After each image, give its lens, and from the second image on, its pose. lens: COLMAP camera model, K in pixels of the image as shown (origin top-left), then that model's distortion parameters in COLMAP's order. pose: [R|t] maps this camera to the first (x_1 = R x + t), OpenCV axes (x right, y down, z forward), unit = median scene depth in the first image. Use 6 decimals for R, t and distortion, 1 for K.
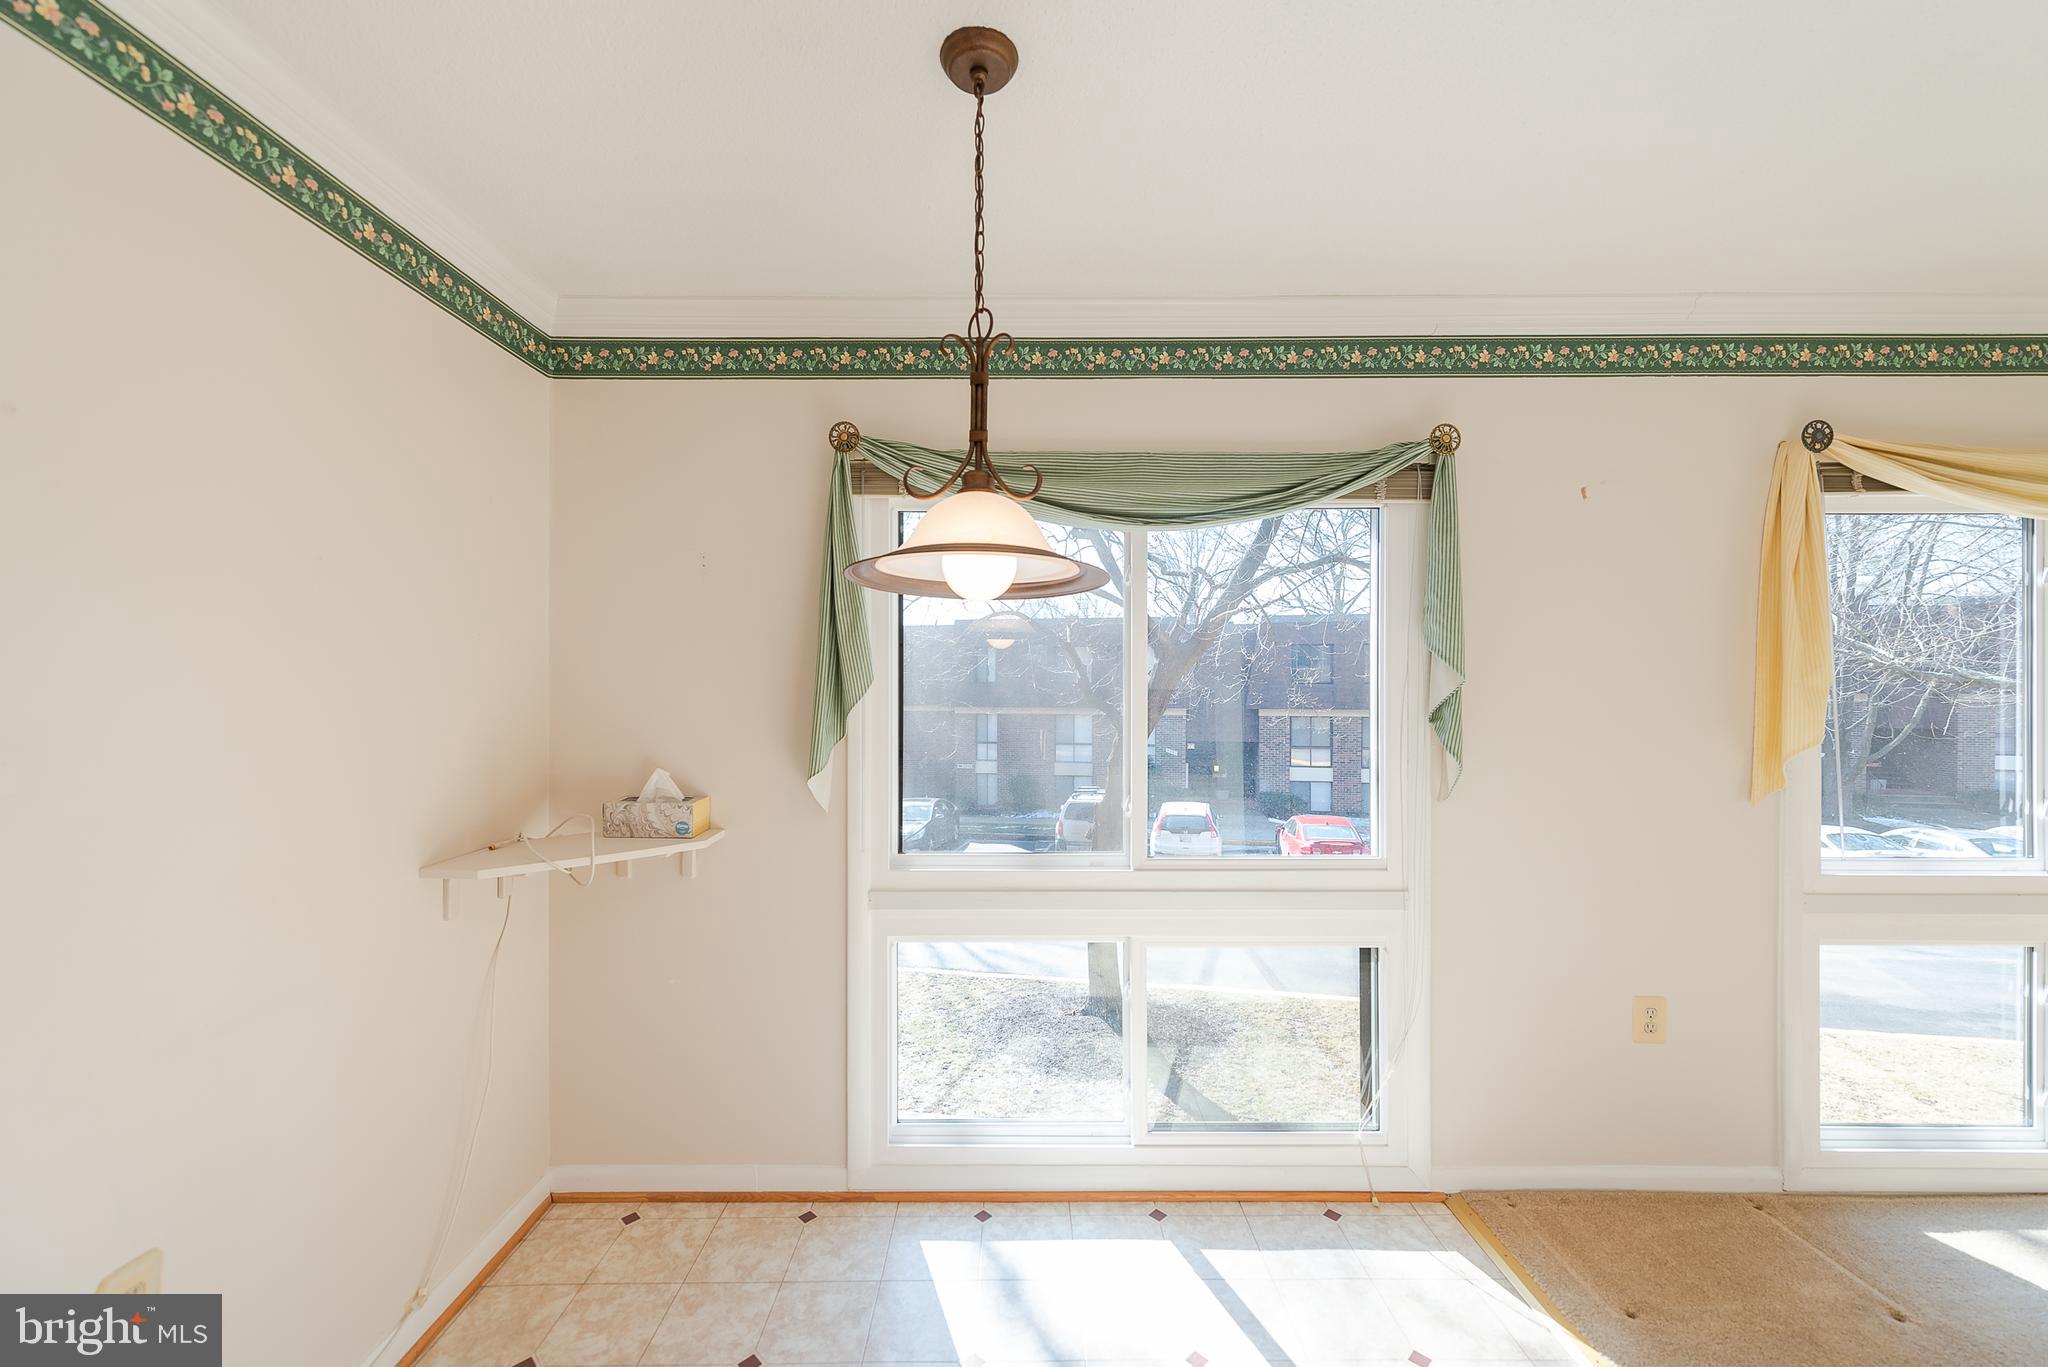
lens RADIAL K [[812.4, 0, 1008.1], [0, 812.4, 686.3], [0, 0, 1]] dist [0.007785, -0.000264]
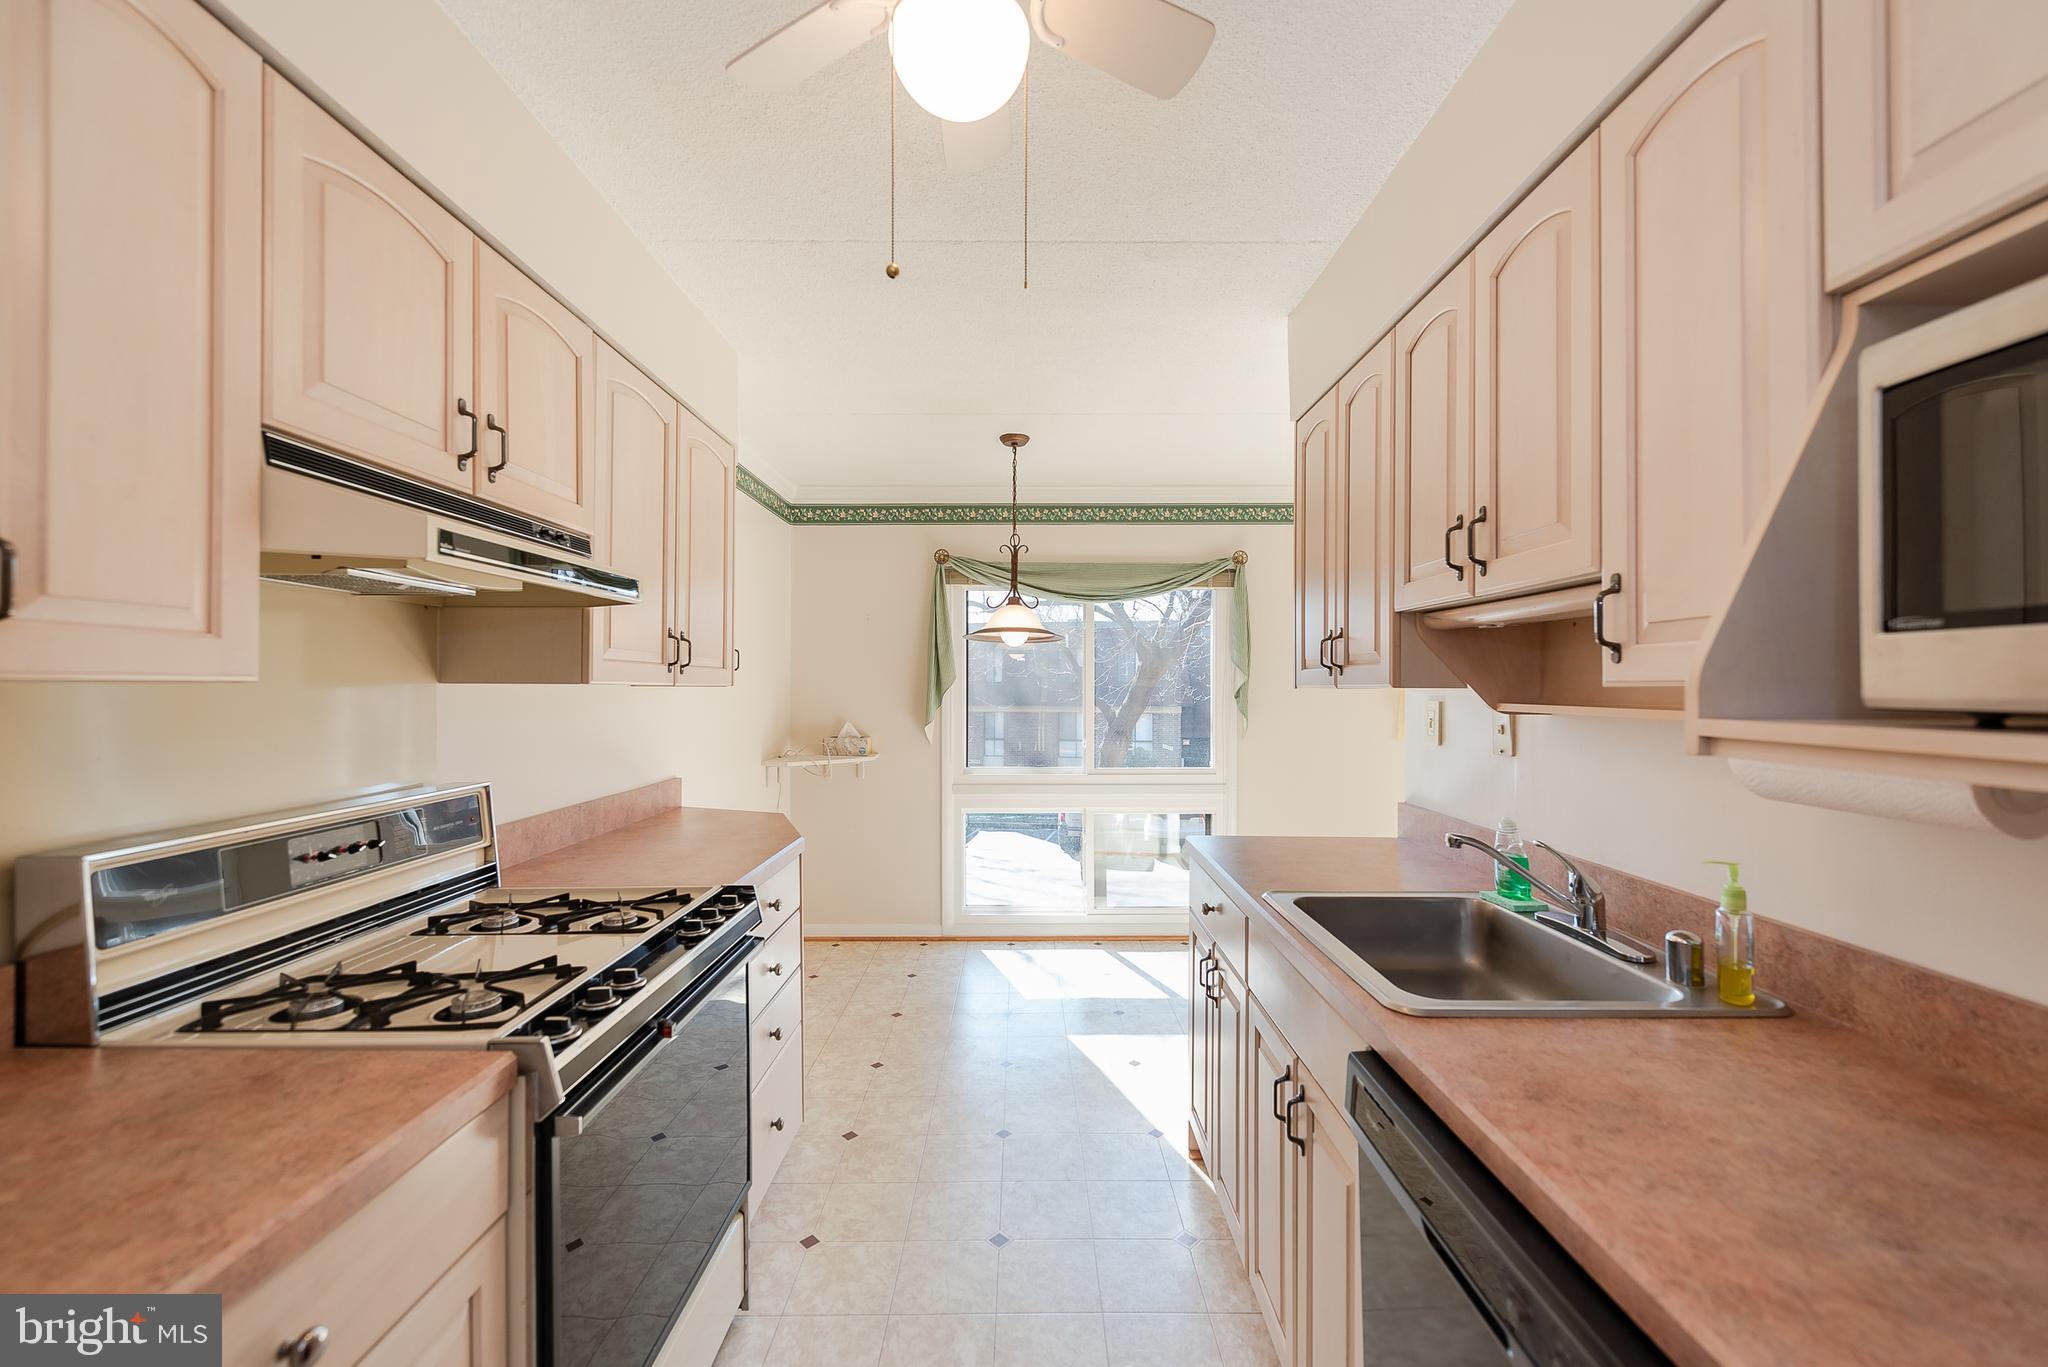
lens RADIAL K [[840.0, 0, 1004.2], [0, 840.0, 685.6], [0, 0, 1]] dist [0.012328, -0.004863]
pose [[0.999969, -0.000688, -0.007827, -0.030214], [0.000685, 1.000000, -0.000450, 0.012683], [0.007827, 0.000444, 0.999969, -1.045344]]
